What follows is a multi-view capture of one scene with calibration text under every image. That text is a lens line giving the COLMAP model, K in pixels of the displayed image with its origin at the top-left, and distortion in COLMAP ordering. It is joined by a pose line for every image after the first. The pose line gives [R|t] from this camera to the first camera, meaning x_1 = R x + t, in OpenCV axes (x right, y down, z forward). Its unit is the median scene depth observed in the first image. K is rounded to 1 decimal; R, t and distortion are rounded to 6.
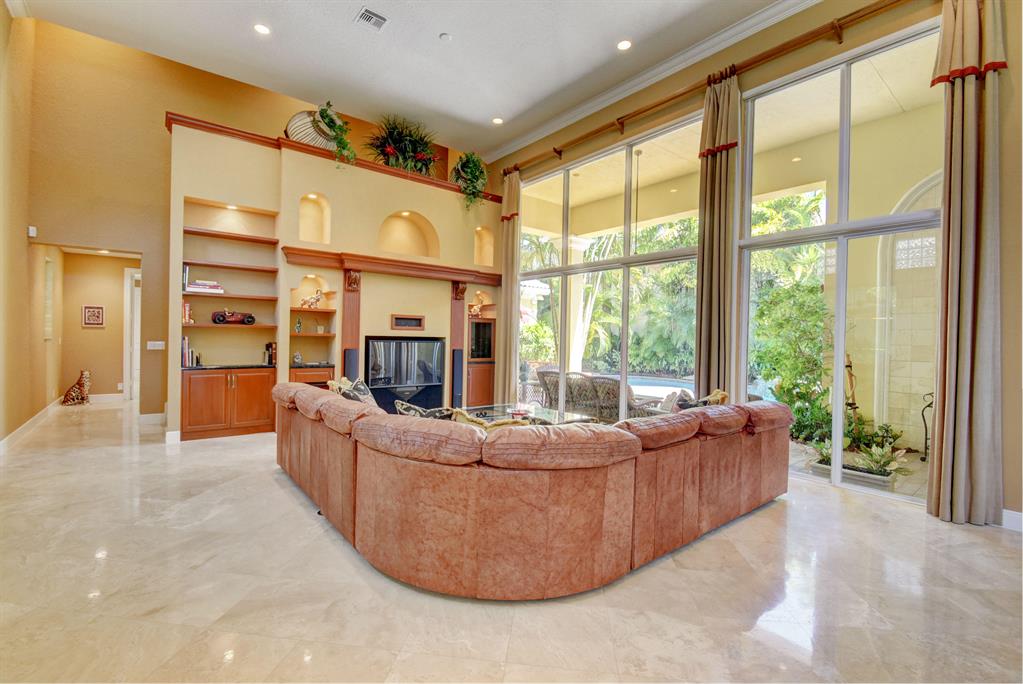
lens RADIAL K [[448.0, 0, 505.2], [0, 448.0, 340.2], [0, 0, 1]] dist [-0.000703, -0.007553]
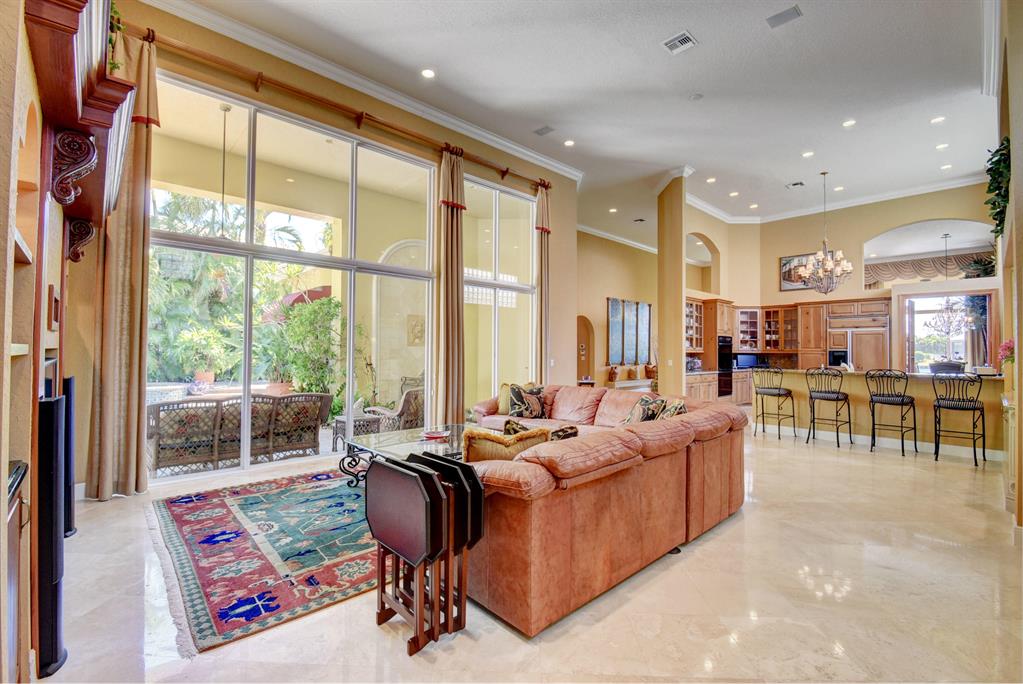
lens RADIAL K [[448.0, 0, 505.8], [0, 448.0, 339.6], [0, 0, 1]] dist [-0.000703, -0.007553]
pose [[-0.074771, 0.003222, 0.997195, -0.826896], [-0.005933, 0.999976, -0.003676, -0.022250], [-0.997183, -0.006191, -0.074750, 0.908772]]
